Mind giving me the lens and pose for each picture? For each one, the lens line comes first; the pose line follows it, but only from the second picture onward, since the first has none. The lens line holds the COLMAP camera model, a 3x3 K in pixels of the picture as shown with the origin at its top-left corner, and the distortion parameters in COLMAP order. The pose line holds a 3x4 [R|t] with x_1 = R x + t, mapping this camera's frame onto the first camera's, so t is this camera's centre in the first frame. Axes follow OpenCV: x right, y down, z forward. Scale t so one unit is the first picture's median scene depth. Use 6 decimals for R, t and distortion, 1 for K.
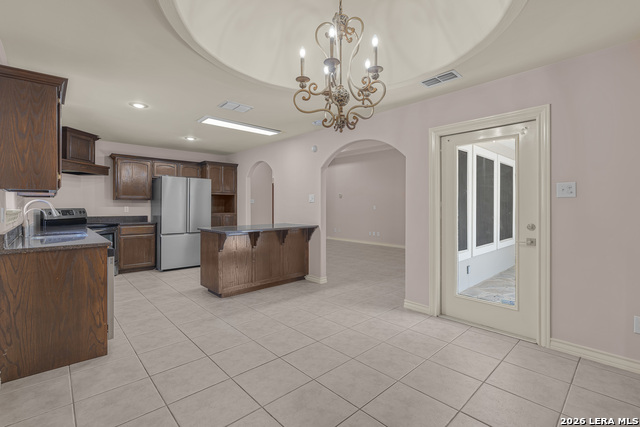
lens RADIAL K [[289.7, 0, 320.2], [0, 289.7, 206.8], [0, 0, 1]] dist [-0.002189, 0.000270]
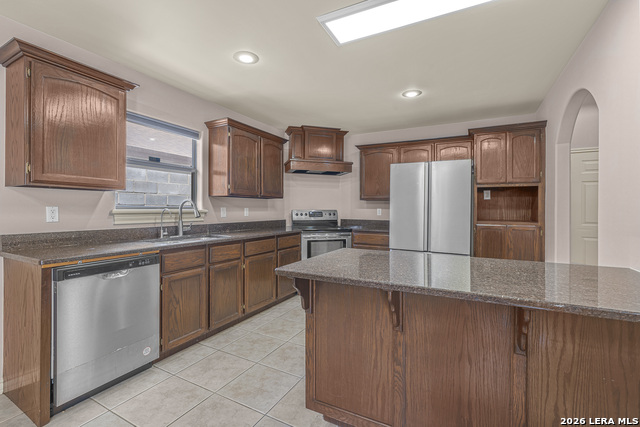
lens RADIAL K [[287.8, 0, 321.0], [0, 287.8, 210.1], [0, 0, 1]] dist [-0.001911, -0.000038]
pose [[0.334115, 0.009743, -0.942482, 0.047524], [-0.009761, 0.999929, 0.006876, -0.000576], [0.942482, 0.006902, 0.334187, 0.657115]]
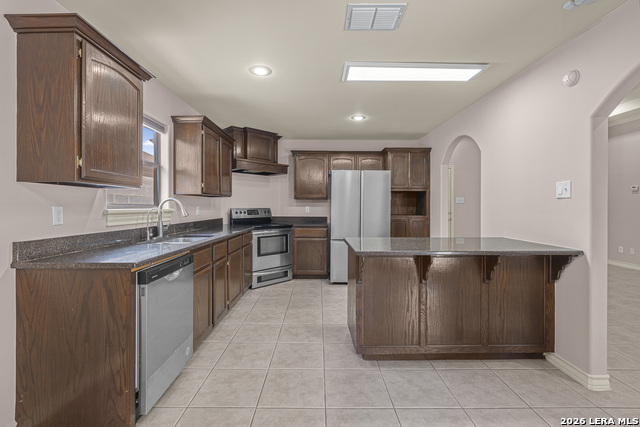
lens RADIAL K [[289.7, 0, 320.2], [0, 289.7, 206.8], [0, 0, 1]] dist [-0.002189, 0.000270]
pose [[0.736514, 0.003778, -0.676412, -0.003604], [-0.005216, 0.999986, -0.000094, -0.000105], [0.676402, 0.003597, 0.736524, 0.385395]]
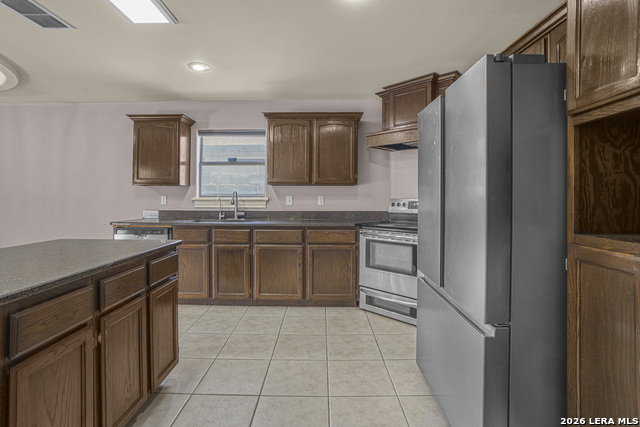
lens RADIAL K [[306.2, 0, 319.9], [0, 306.2, 196.8], [0, 0, 1]] dist [-0.035119, 0.000127]
pose [[-0.686638, -0.002302, -0.726995, -0.185616], [-0.003932, 0.999992, 0.000547, 0.001627], [0.726988, 0.003235, -0.686642, 1.257489]]
